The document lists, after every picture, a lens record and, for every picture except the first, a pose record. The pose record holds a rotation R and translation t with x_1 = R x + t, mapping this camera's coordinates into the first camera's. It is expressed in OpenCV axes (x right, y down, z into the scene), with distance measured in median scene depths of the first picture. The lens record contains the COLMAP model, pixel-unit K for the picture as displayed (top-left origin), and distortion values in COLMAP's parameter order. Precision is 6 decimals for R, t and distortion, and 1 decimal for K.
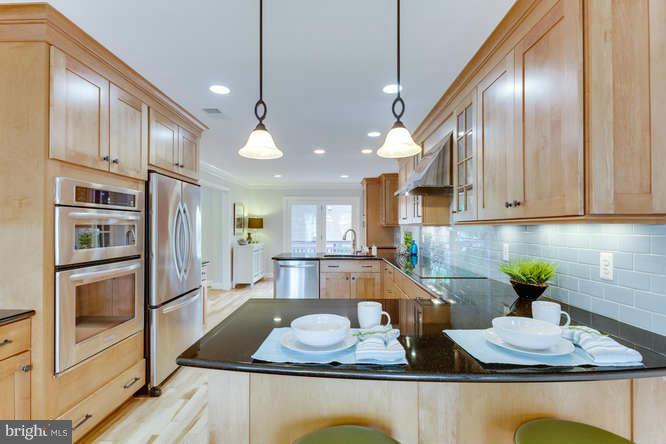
lens RADIAL K [[322.4, 0, 333.0], [0, 322.4, 224.5], [0, 0, 1]] dist [0.006301, -0.003522]
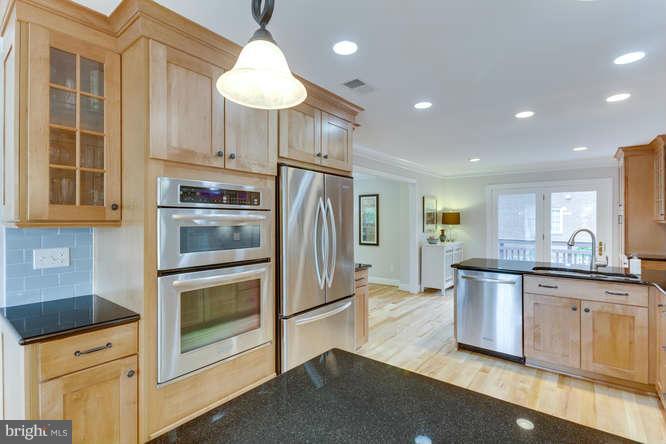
lens RADIAL K [[322.4, 0, 331.6], [0, 322.4, 220.4], [0, 0, 1]] dist [0.006301, -0.003522]
pose [[0.794225, -0.000295, -0.607624, 0.087310], [0.004794, 0.999972, 0.005780, -0.015617], [0.607605, -0.007504, 0.794204, 0.375234]]
